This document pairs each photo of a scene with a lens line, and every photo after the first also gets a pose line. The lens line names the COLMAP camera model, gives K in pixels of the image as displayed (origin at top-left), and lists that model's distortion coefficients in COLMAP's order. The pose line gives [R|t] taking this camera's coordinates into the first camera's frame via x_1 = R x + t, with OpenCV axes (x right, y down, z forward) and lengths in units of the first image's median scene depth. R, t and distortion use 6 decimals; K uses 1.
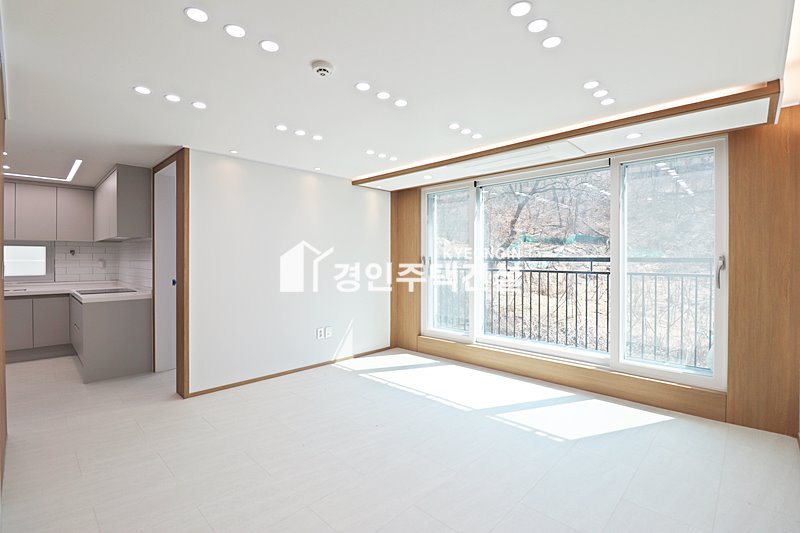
lens RADIAL K [[367.1, 0, 398.8], [0, 367.1, 263.3], [0, 0, 1]] dist [-0.005824, -0.010665]
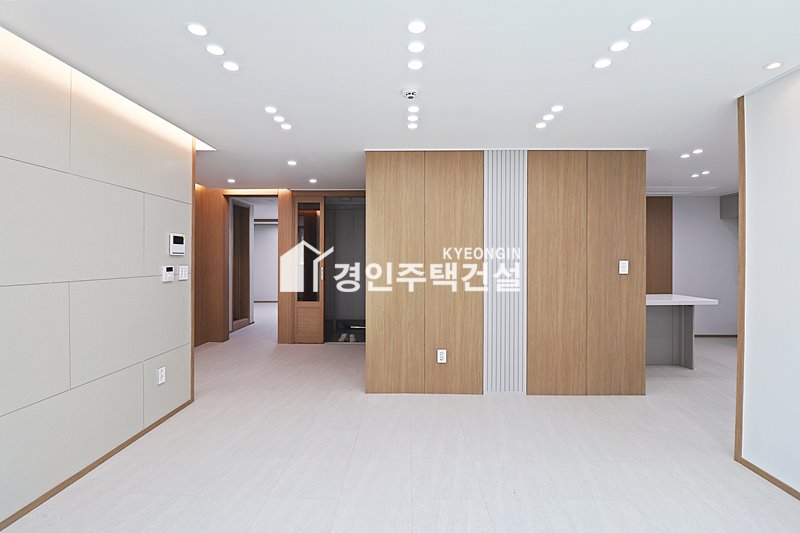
lens RADIAL K [[367.1, 0, 400.3], [0, 367.1, 259.6], [0, 0, 1]] dist [-0.005824, -0.010665]
pose [[-0.739155, -0.008323, -0.673484, 0.313636], [-0.014367, 0.999891, 0.003410, -0.010636], [0.673382, 0.012196, -0.739194, 0.934256]]
